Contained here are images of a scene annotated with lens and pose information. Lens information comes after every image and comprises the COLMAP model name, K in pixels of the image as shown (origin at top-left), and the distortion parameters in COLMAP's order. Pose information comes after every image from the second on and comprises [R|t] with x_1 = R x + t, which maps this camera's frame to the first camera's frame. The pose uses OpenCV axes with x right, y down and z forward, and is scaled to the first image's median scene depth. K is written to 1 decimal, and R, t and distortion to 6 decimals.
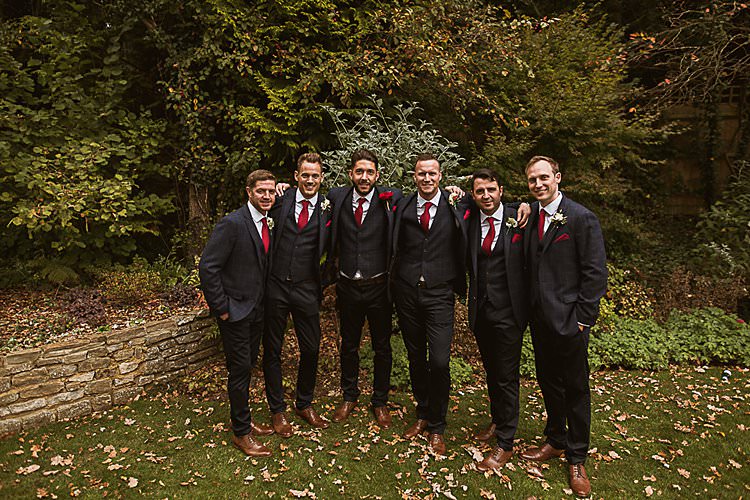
lens RADIAL K [[636.5, 0, 375.7], [0, 636.5, 262.4], [0, 0, 1]] dist [0.011138, 0.002573]
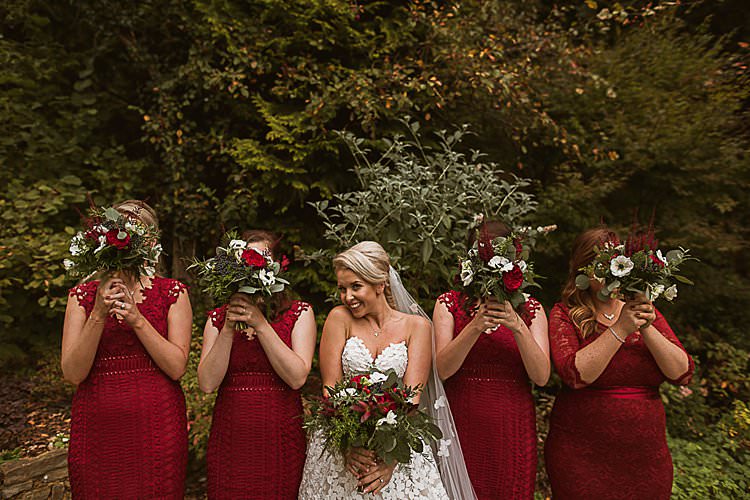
lens RADIAL K [[636.5, 0, 375.7], [0, 636.5, 262.4], [0, 0, 1]] dist [0.011138, 0.002573]
pose [[0.999124, -0.002205, -0.041798, -0.008133], [-0.000814, 0.997399, -0.072075, -0.039212], [0.041848, 0.072046, 0.996523, 0.253380]]
